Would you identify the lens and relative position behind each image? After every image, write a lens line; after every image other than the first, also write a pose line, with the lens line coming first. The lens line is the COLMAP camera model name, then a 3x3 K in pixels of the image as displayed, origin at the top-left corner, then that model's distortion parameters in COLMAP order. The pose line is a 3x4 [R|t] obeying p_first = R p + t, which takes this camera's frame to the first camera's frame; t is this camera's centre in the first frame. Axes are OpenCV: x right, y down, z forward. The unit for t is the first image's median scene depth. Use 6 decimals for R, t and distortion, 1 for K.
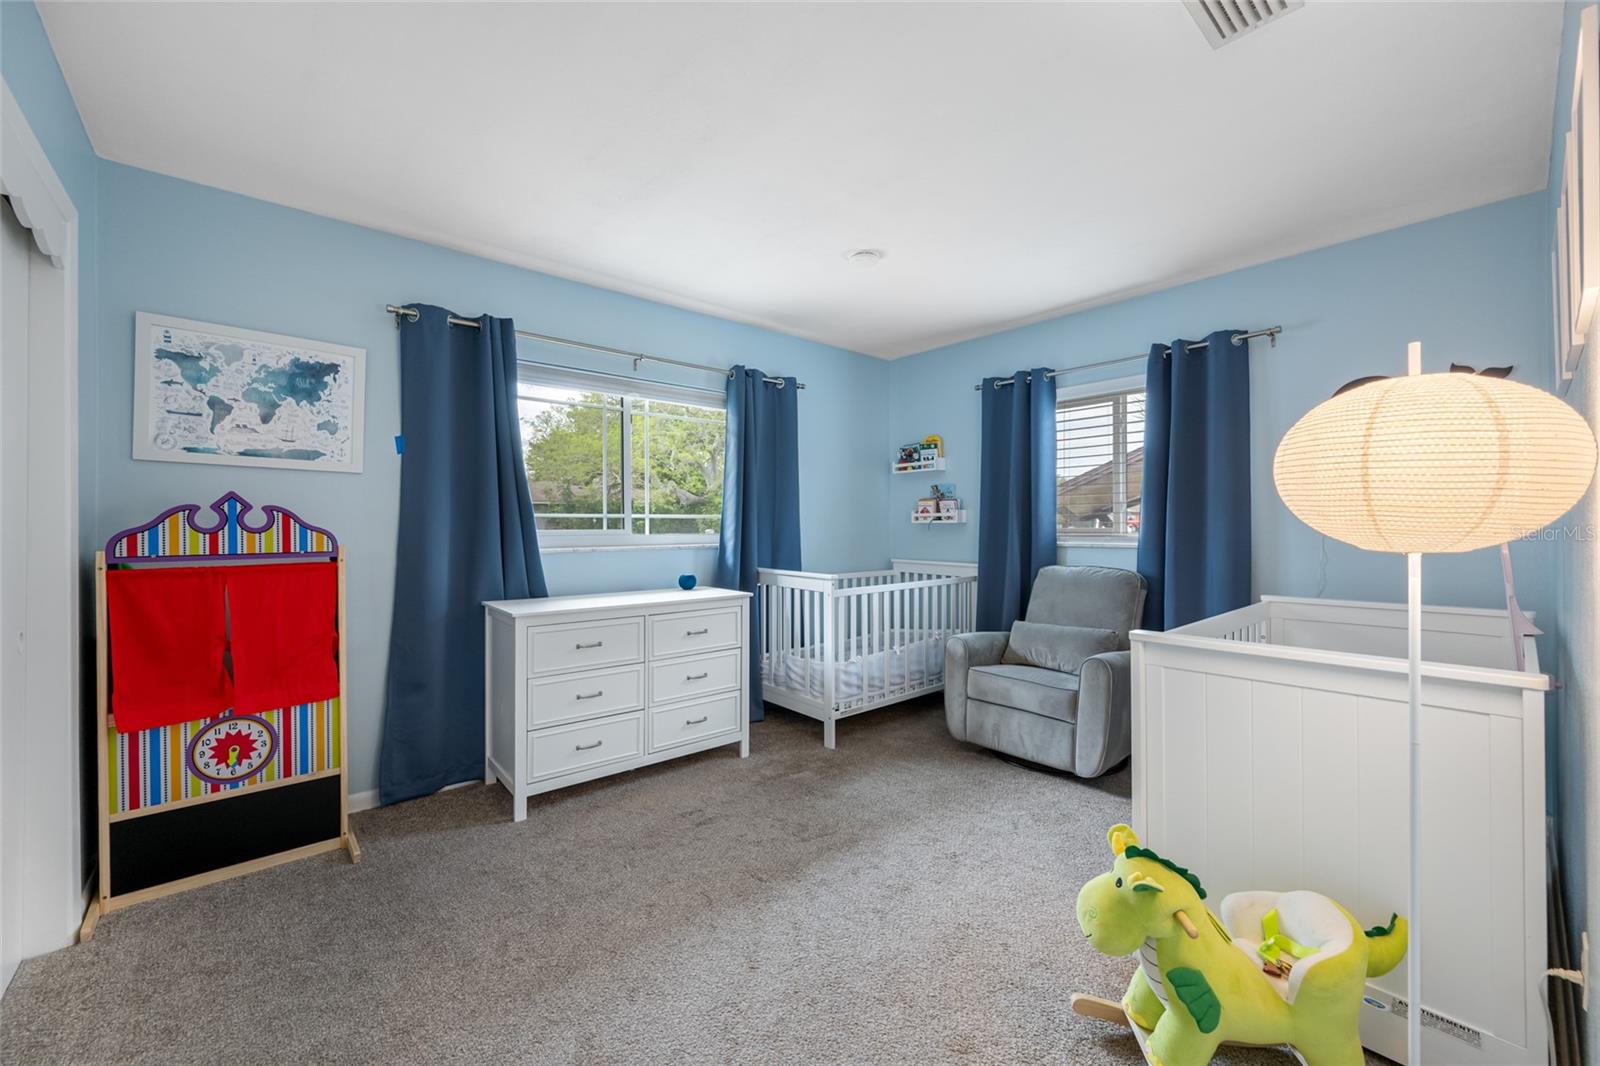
lens RADIAL K [[634.7, 0, 797.7], [0, 634.7, 535.1], [0, 0, 1]] dist [-0.003454, 0.001389]
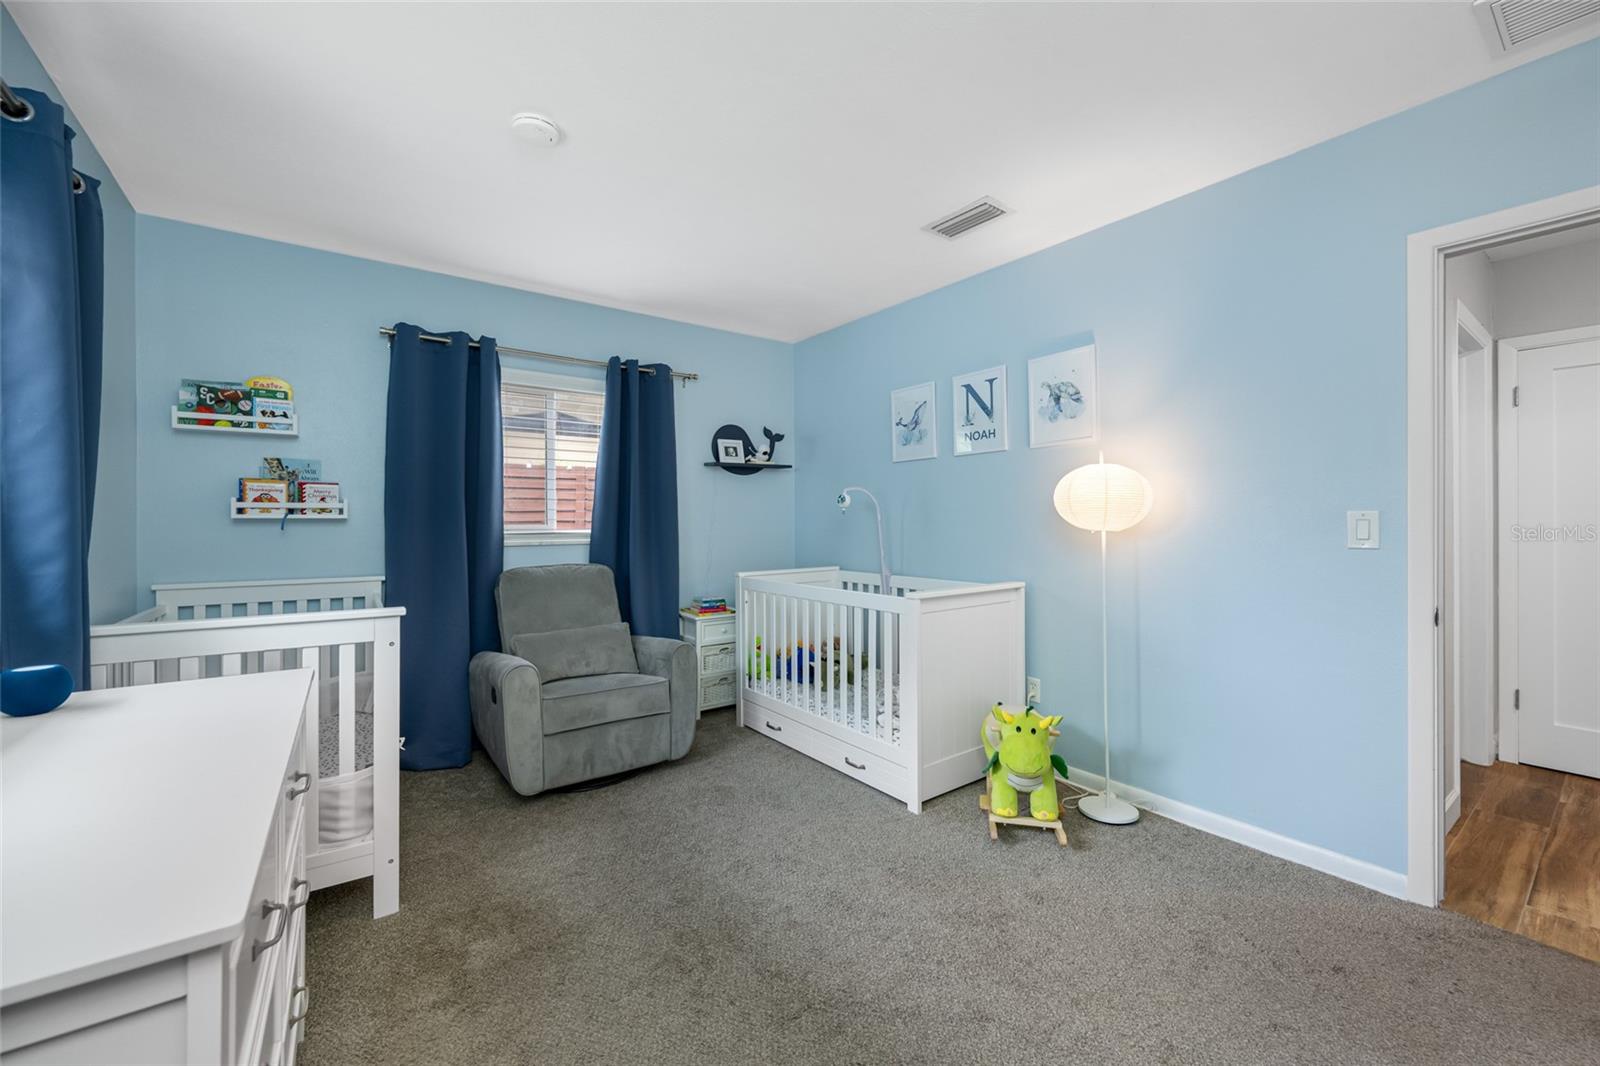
lens RADIAL K [[634.7, 0, 791.7], [0, 634.7, 521.6], [0, 0, 1]] dist [-0.003454, 0.001389]
pose [[0.067978, 0.003554, 0.997680, -0.666139], [0.015224, 0.999874, -0.004599, -0.009418], [-0.997571, 0.015501, 0.067915, 0.812319]]
